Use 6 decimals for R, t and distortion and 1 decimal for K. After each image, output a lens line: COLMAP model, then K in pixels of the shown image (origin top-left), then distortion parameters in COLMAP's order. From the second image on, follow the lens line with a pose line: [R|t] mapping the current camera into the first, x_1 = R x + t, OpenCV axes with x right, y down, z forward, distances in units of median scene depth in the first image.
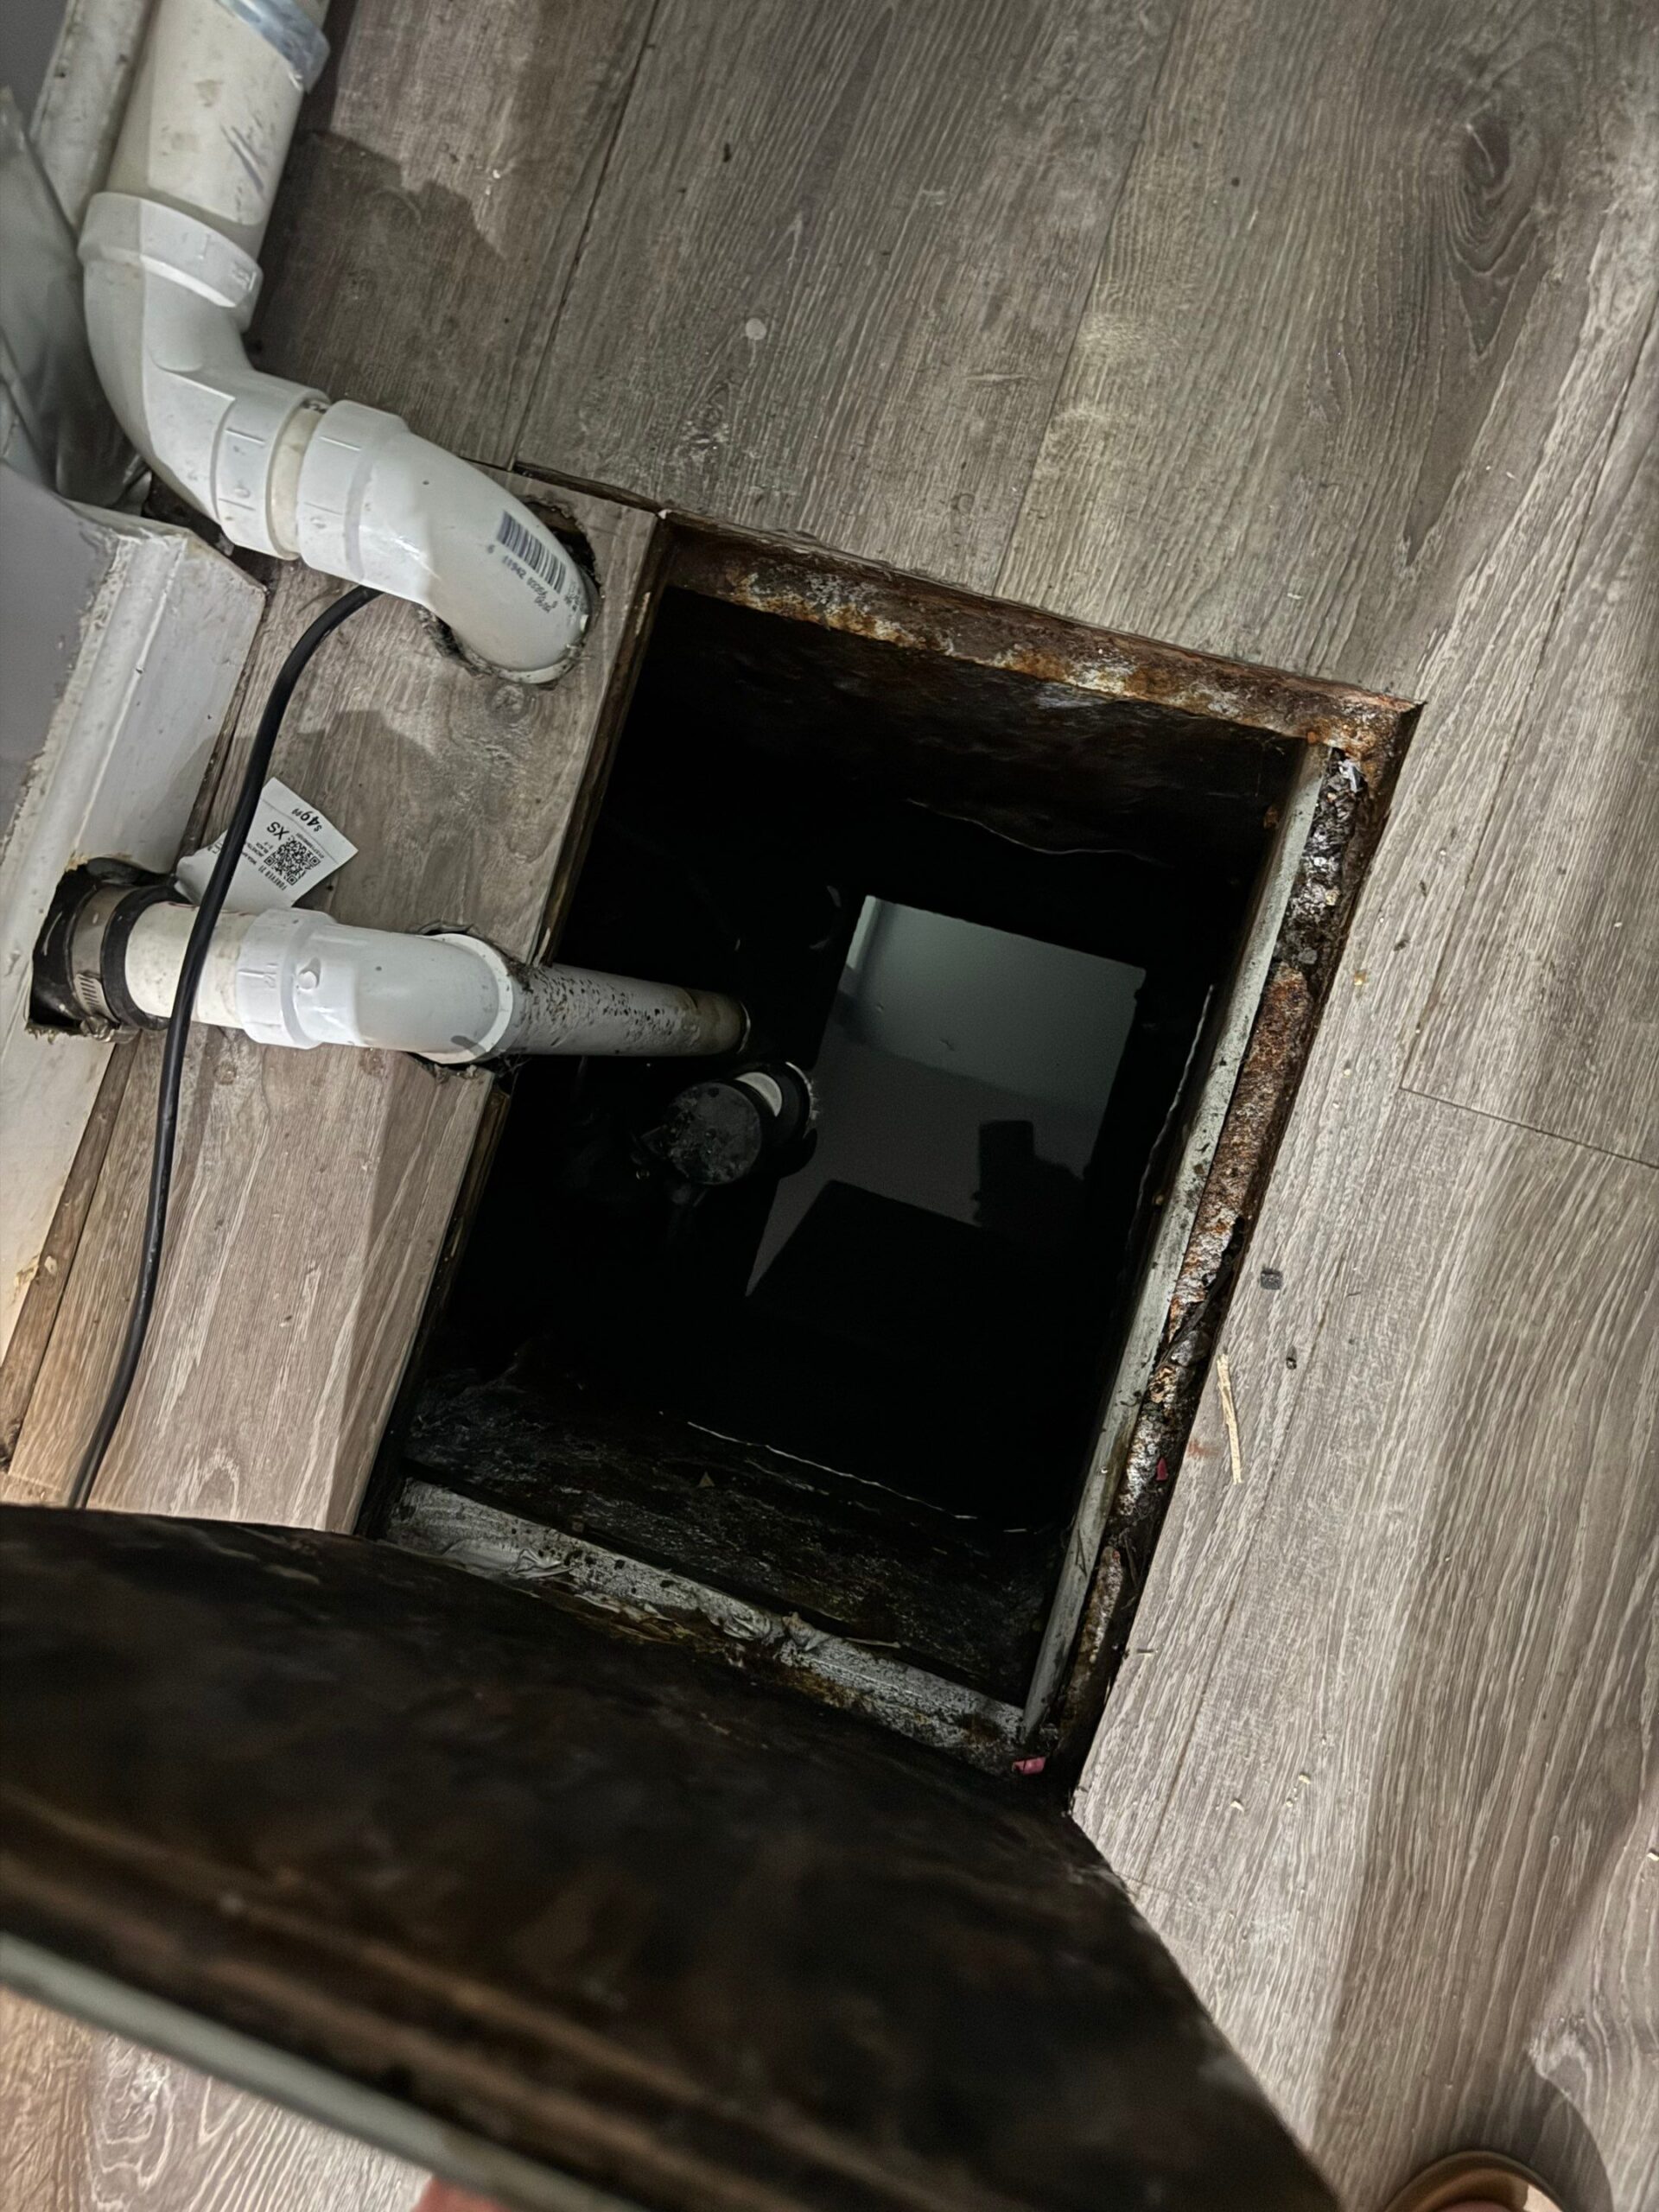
lens RADIAL K [[1631.3, 0, 829.5], [0, 1631.3, 1106.0], [0, 0, 1]] dist [0.004369, -0.004065]
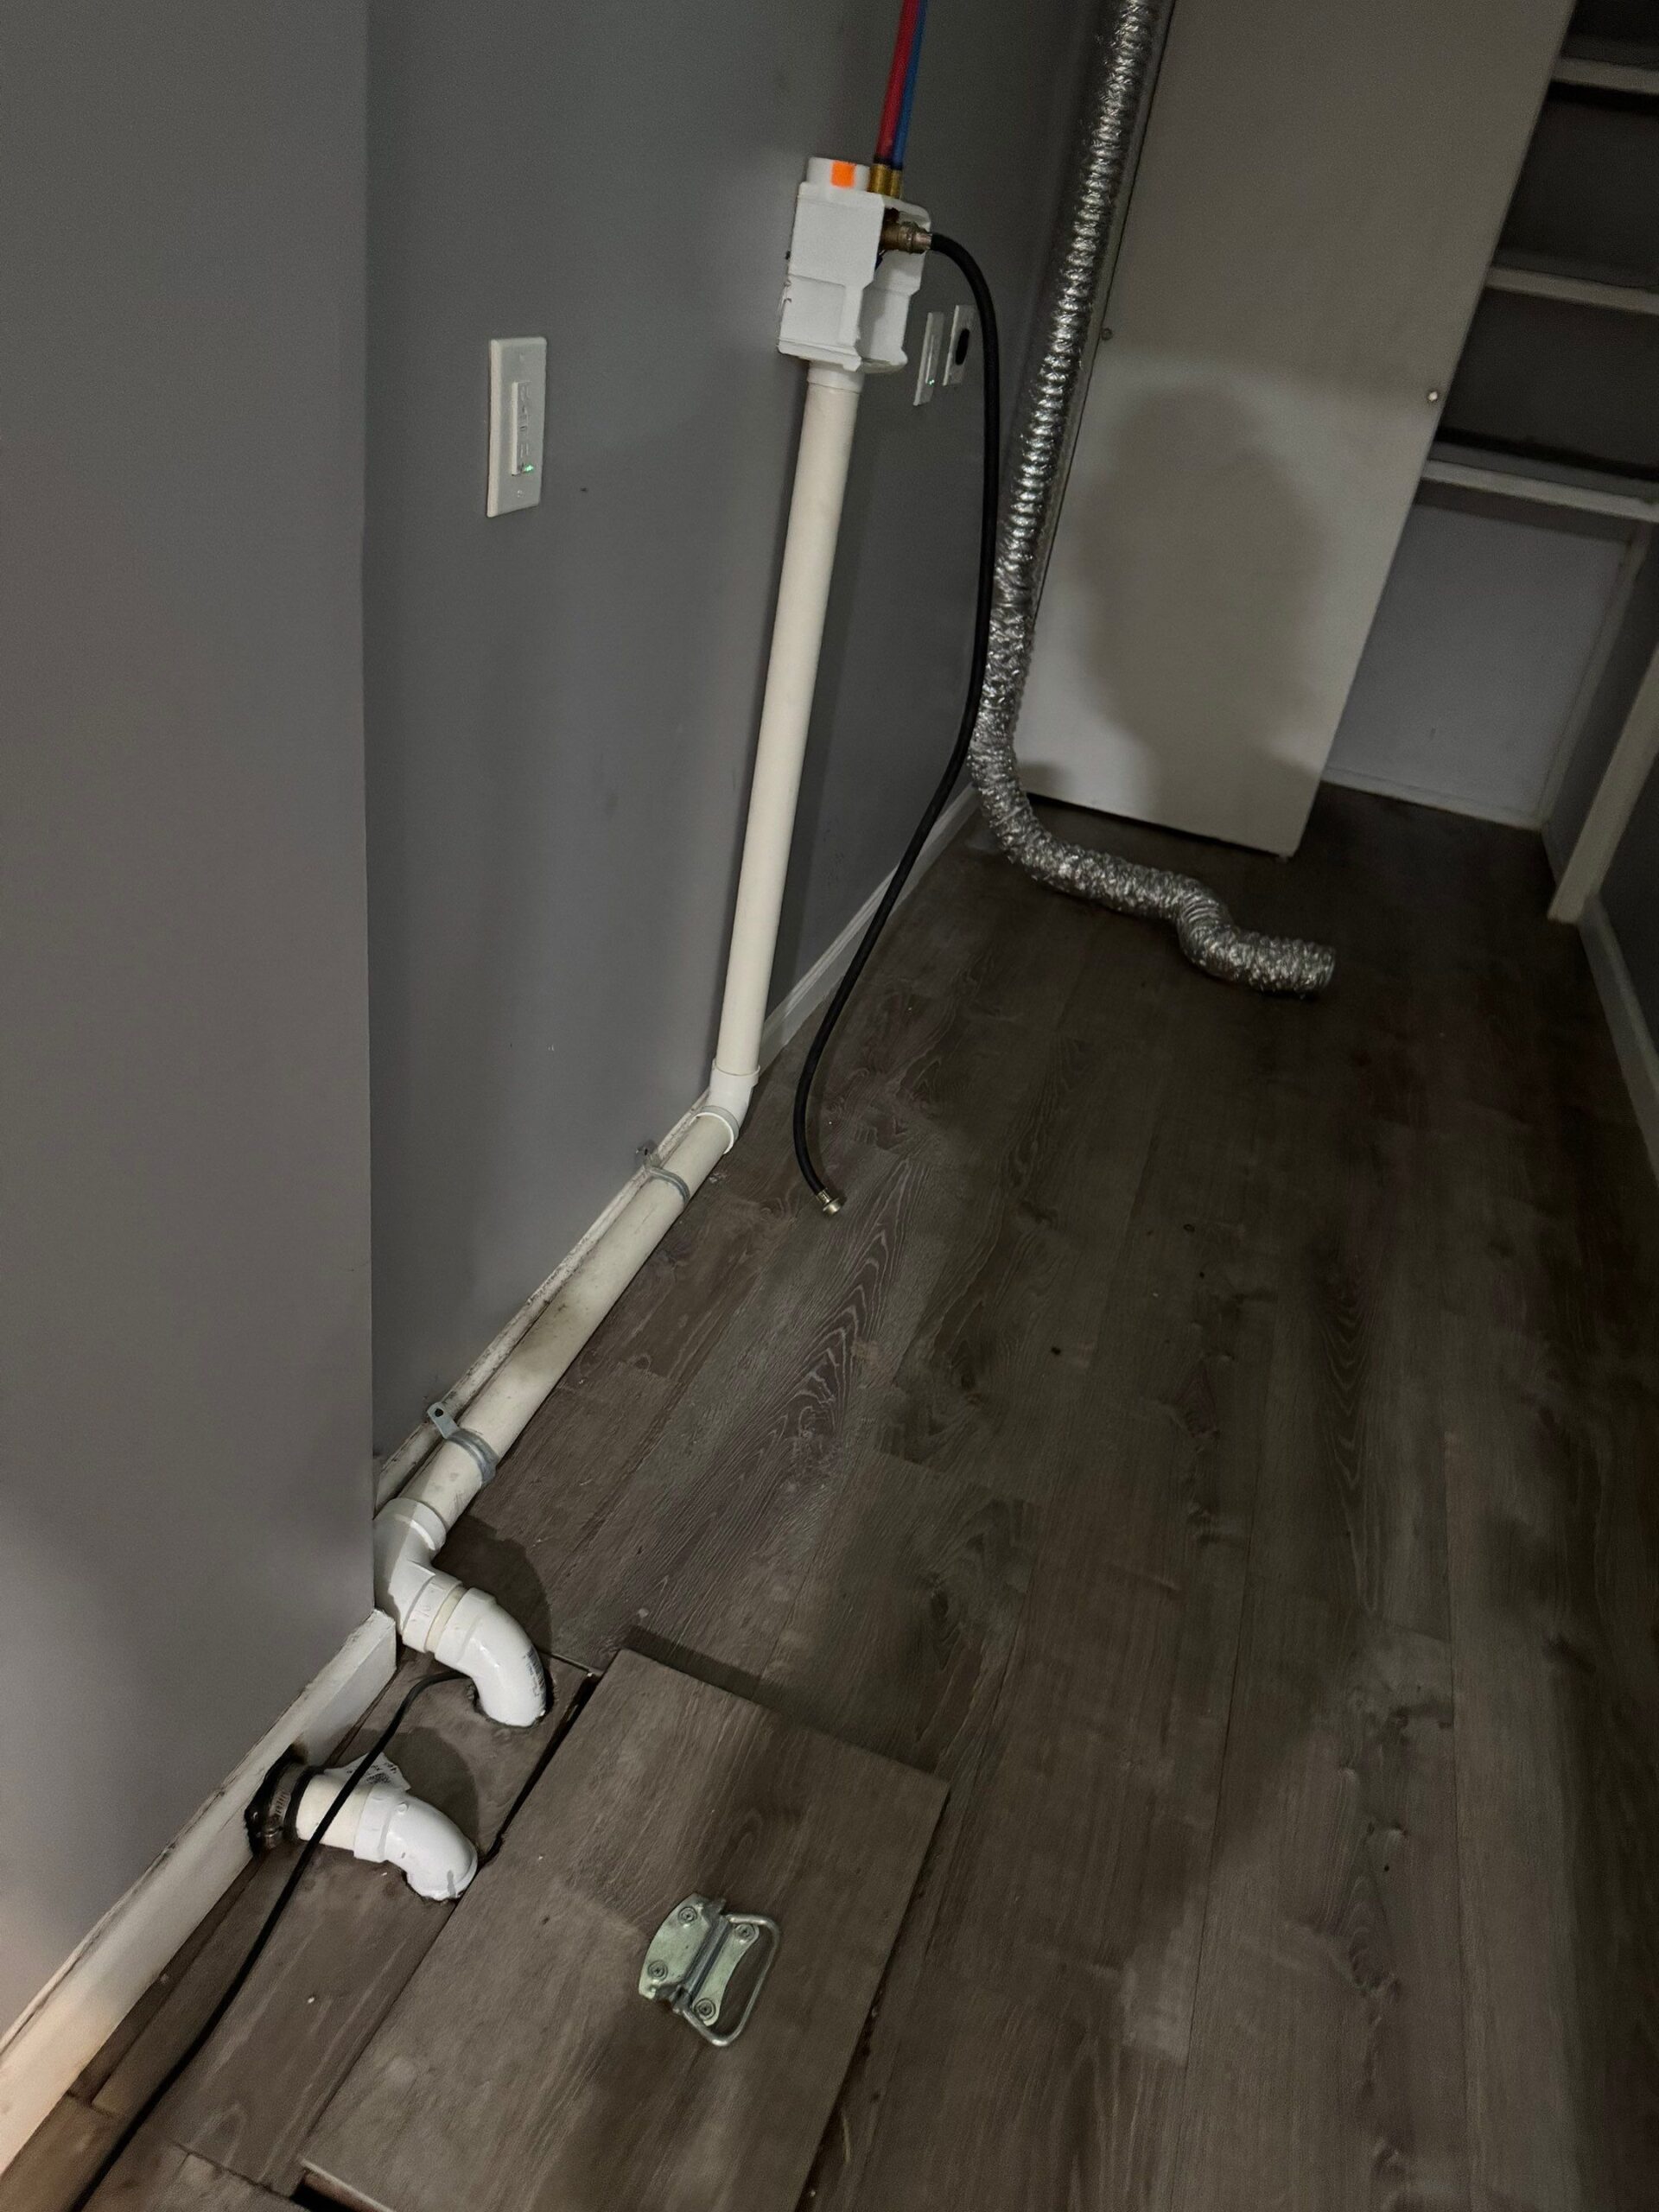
lens RADIAL K [[1631.3, 0, 829.5], [0, 1631.3, 1106.0], [0, 0, 1]] dist [0.004369, -0.004065]
pose [[0.958463, 0.245618, 0.144988, -0.312371], [-0.004041, 0.519982, -0.854168, 1.154609], [-0.285190, 0.818102, 0.499375, -0.833422]]
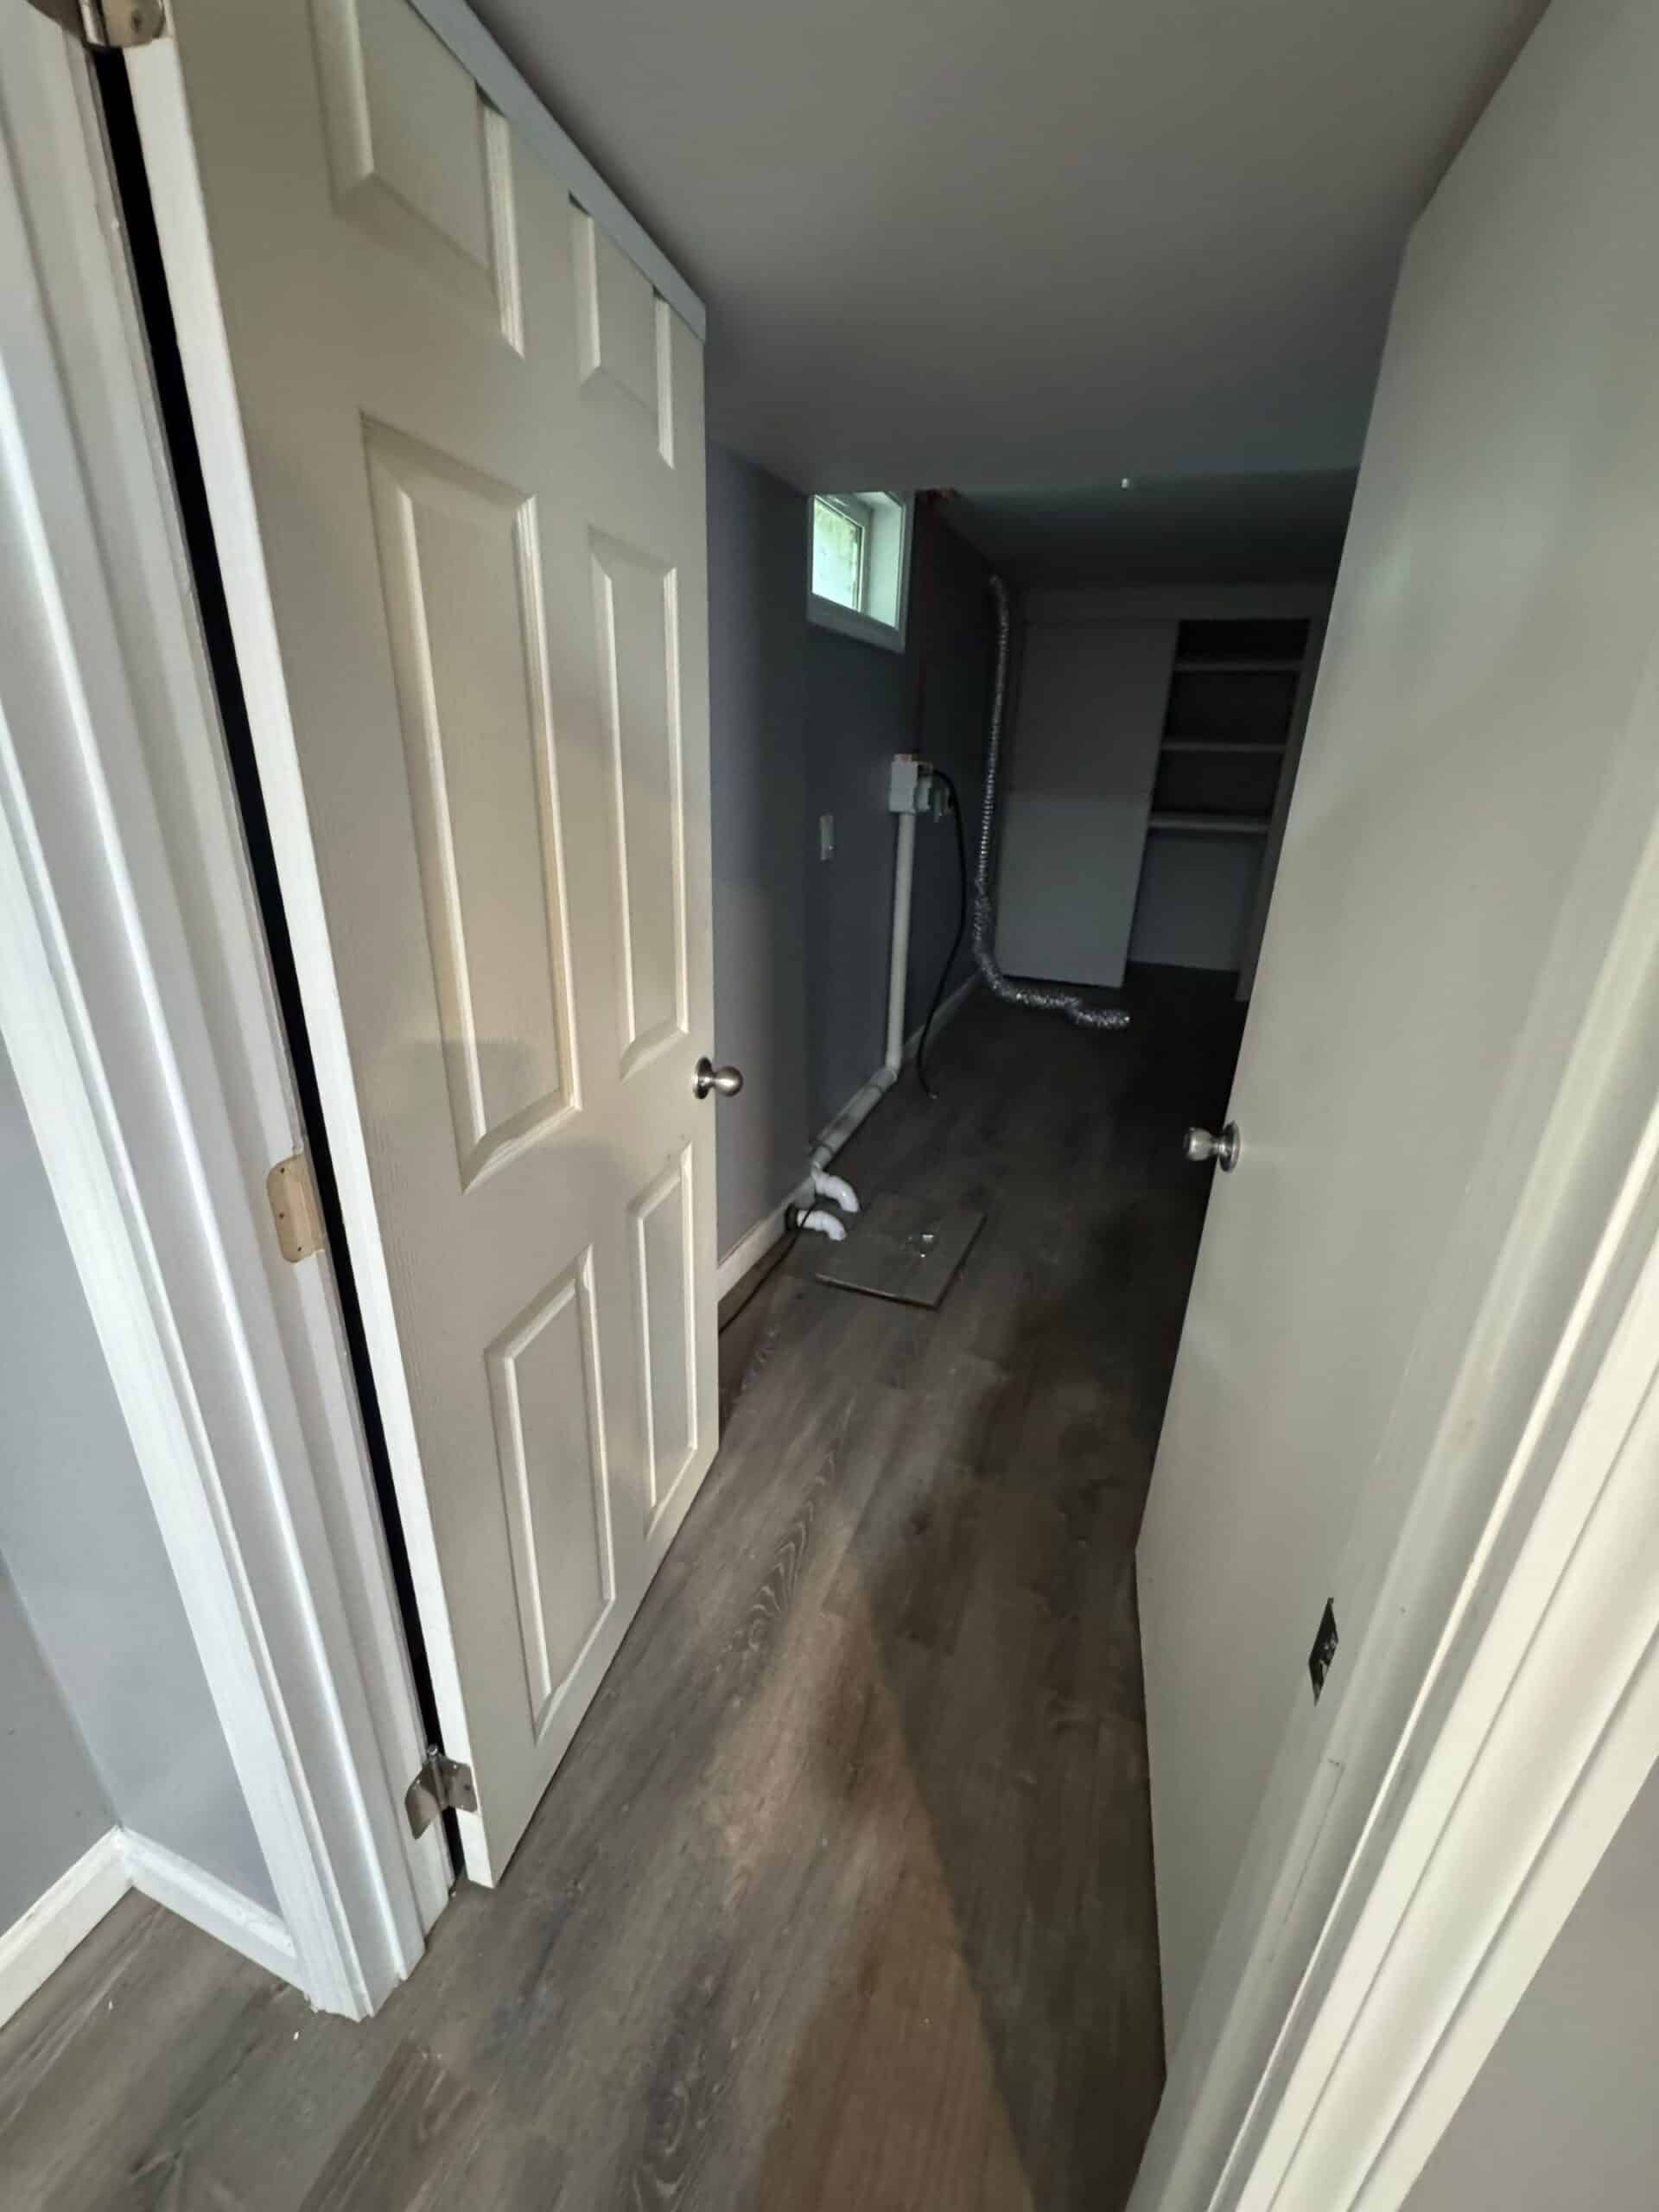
lens RADIAL K [[883.7, 0, 837.9], [0, 883.7, 1075.2], [0, 0, 1]] dist [0.001390, -0.000196]
pose [[0.985929, 0.166436, 0.015622, -0.432644], [-0.052219, 0.395409, -0.917020, 3.360213], [-0.158802, 0.903300, 0.398536, -1.072282]]
